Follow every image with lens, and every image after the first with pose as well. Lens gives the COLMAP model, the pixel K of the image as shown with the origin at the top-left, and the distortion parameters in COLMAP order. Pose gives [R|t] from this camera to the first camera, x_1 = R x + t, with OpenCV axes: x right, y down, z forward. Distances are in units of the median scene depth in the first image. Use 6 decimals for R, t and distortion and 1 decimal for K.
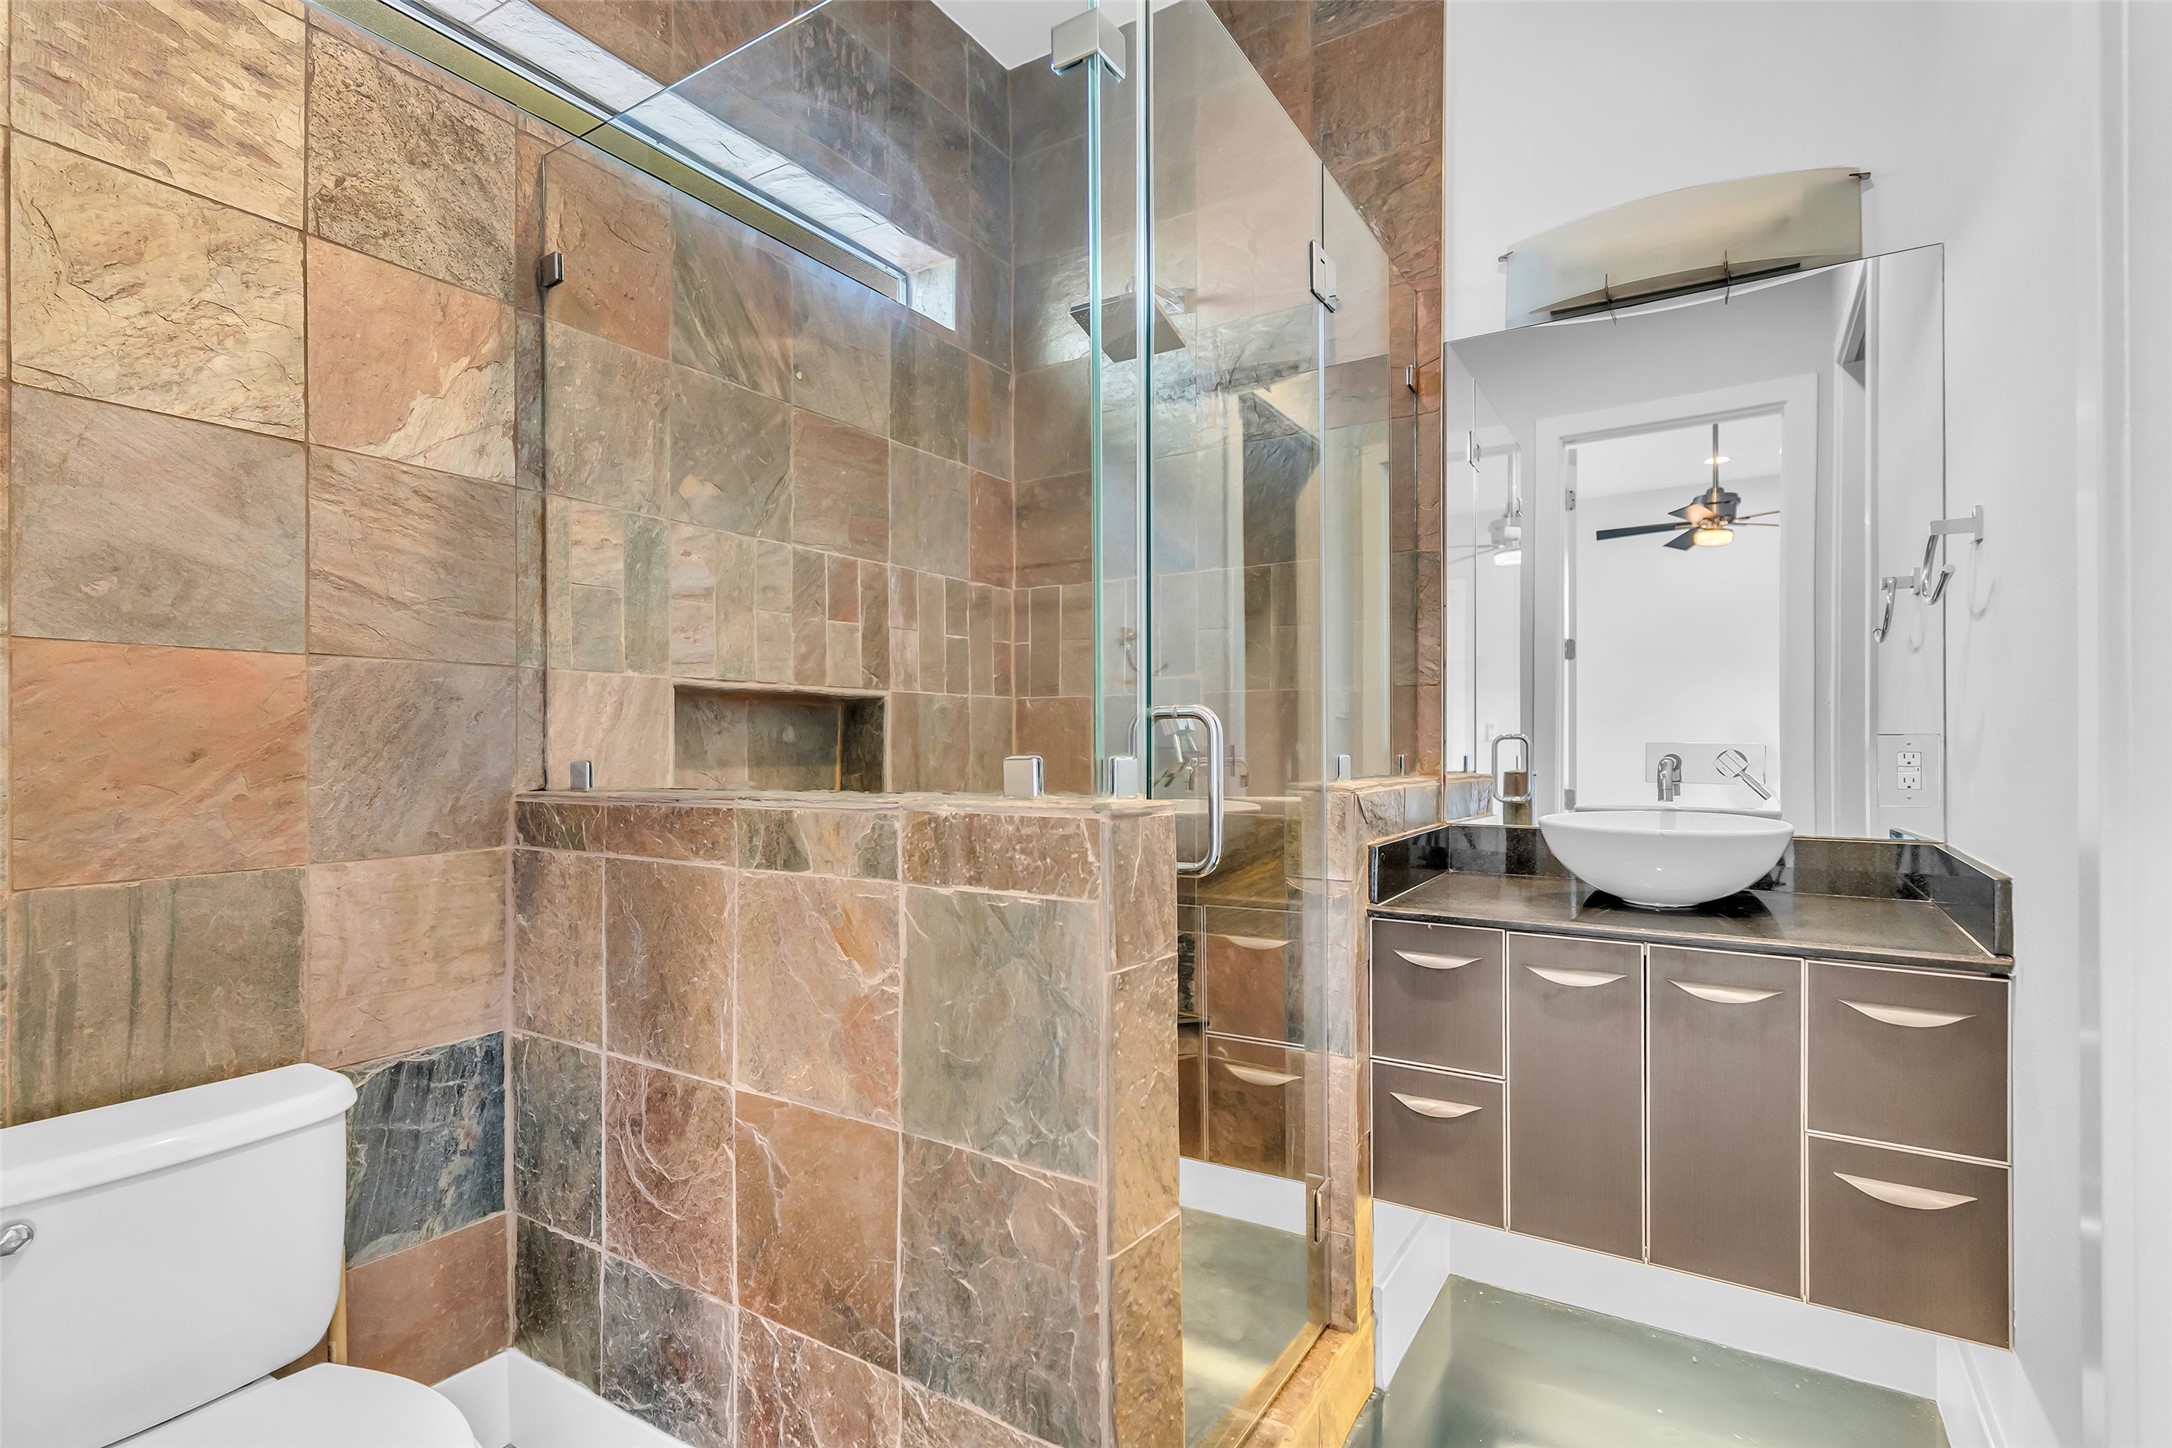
lens RADIAL K [[1036.6, 0, 1088.6], [0, 1036.6, 749.7], [0, 0, 1]] dist [0.030042, 0.000220]
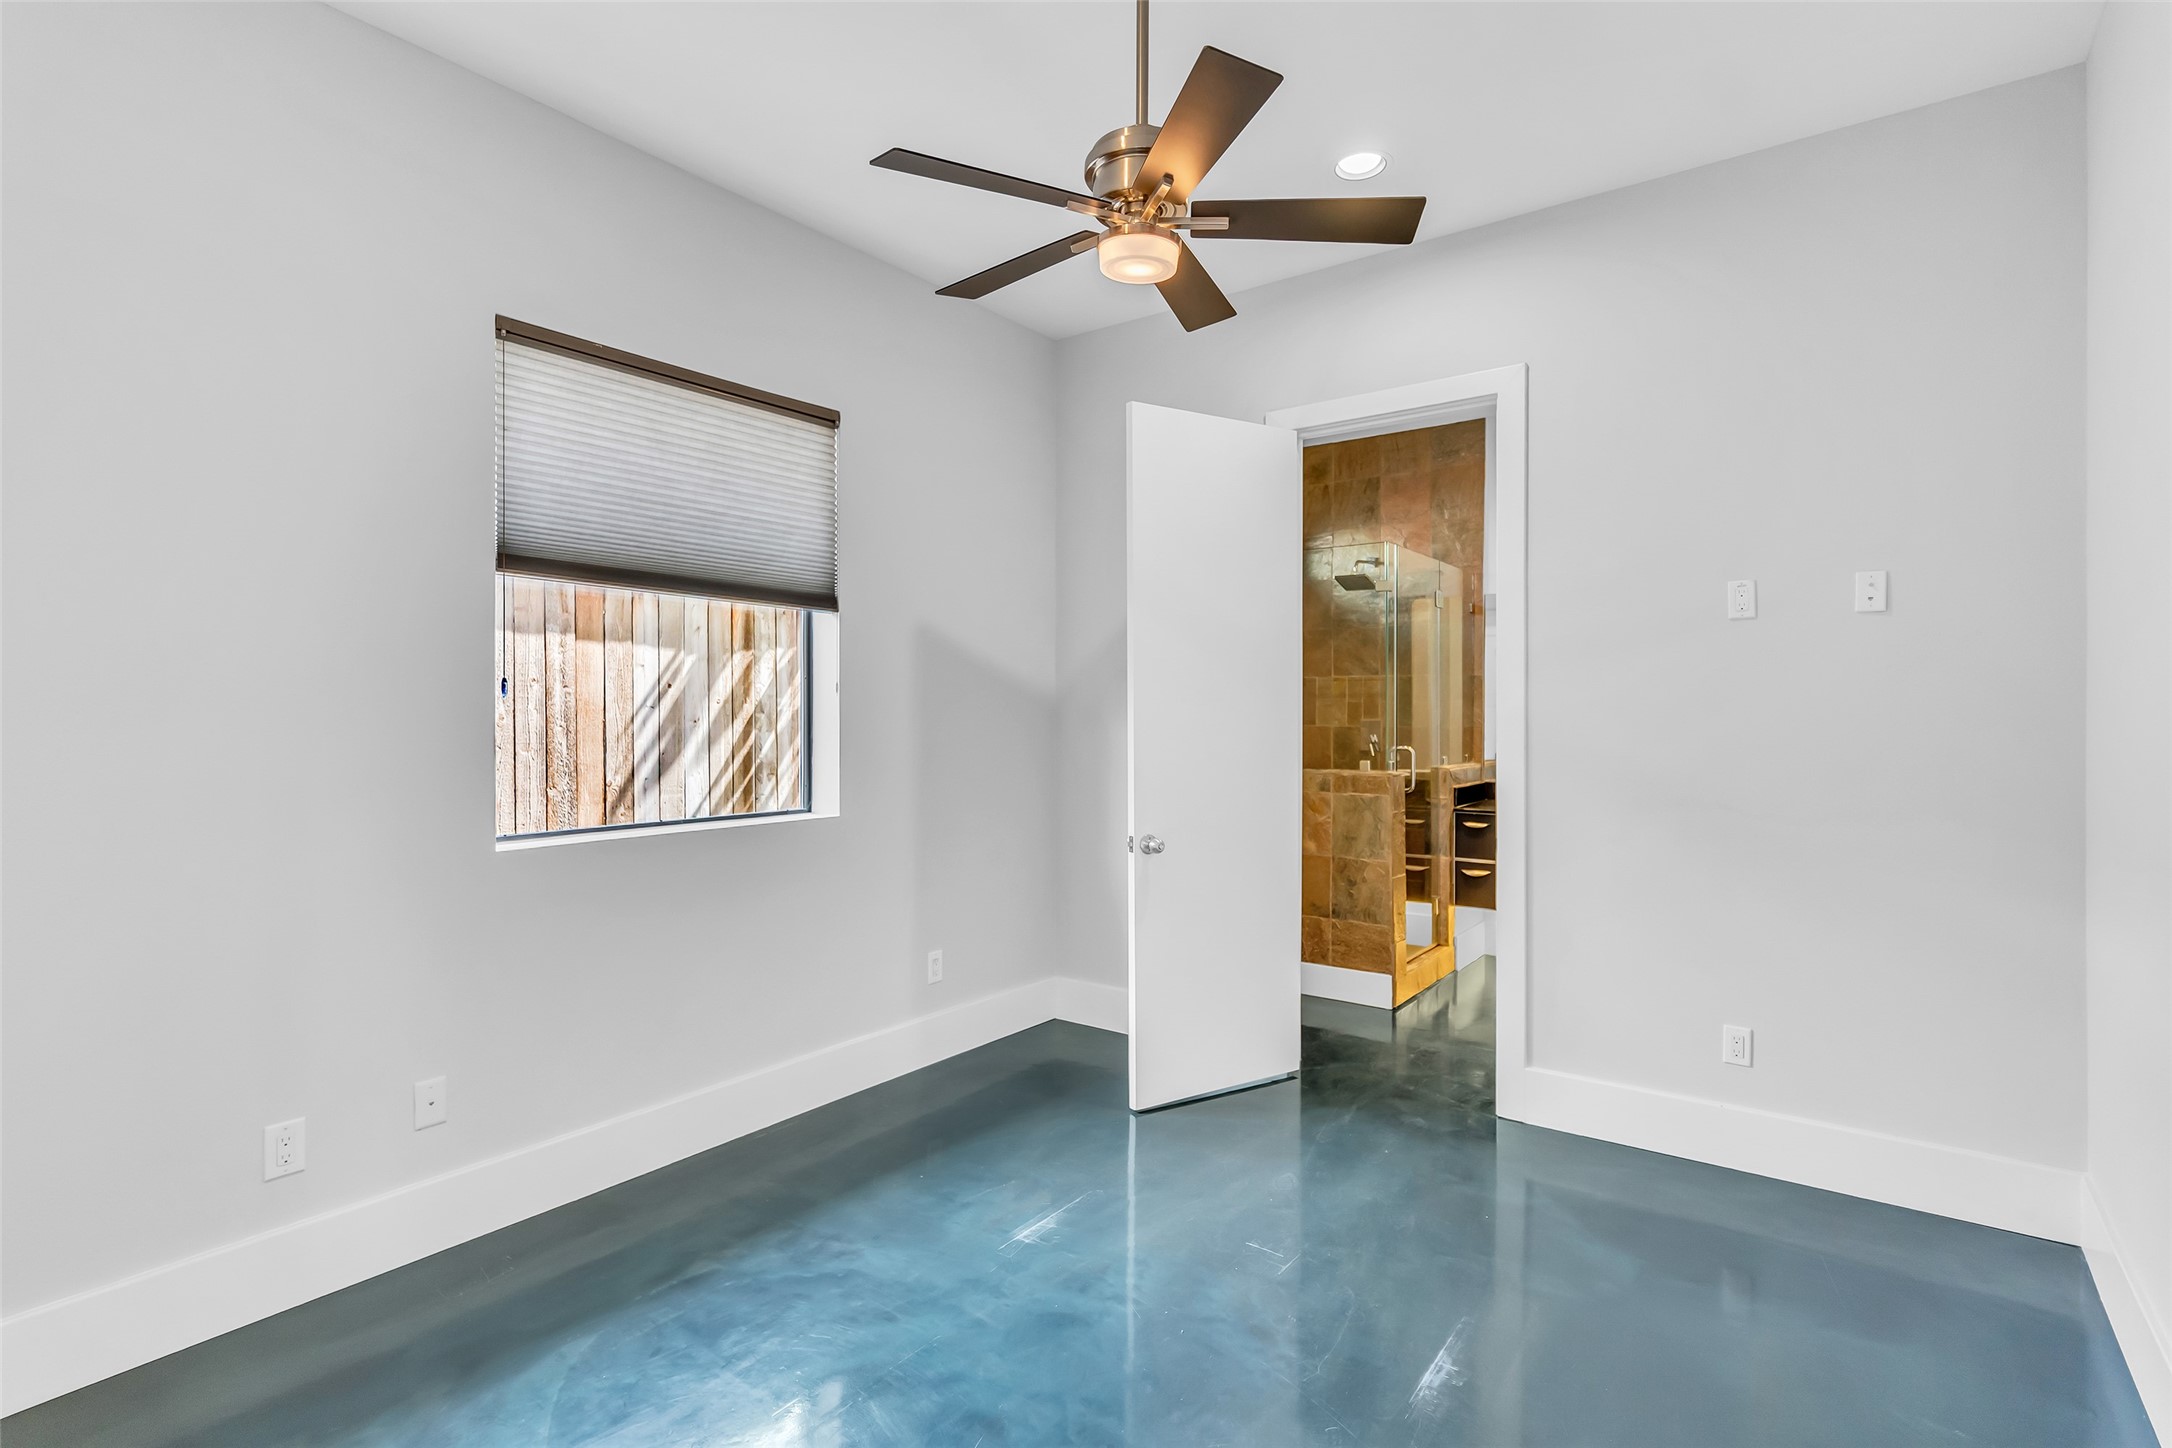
lens RADIAL K [[1040.2, 0, 1085.0], [0, 1040.2, 734.7], [0, 0, 1]] dist [0.004696, 0.001000]
pose [[0.997574, 0.001527, -0.069597, -0.813173], [-0.000497, 0.999890, 0.014804, -0.142784], [0.069612, -0.014733, 0.997465, -2.879571]]
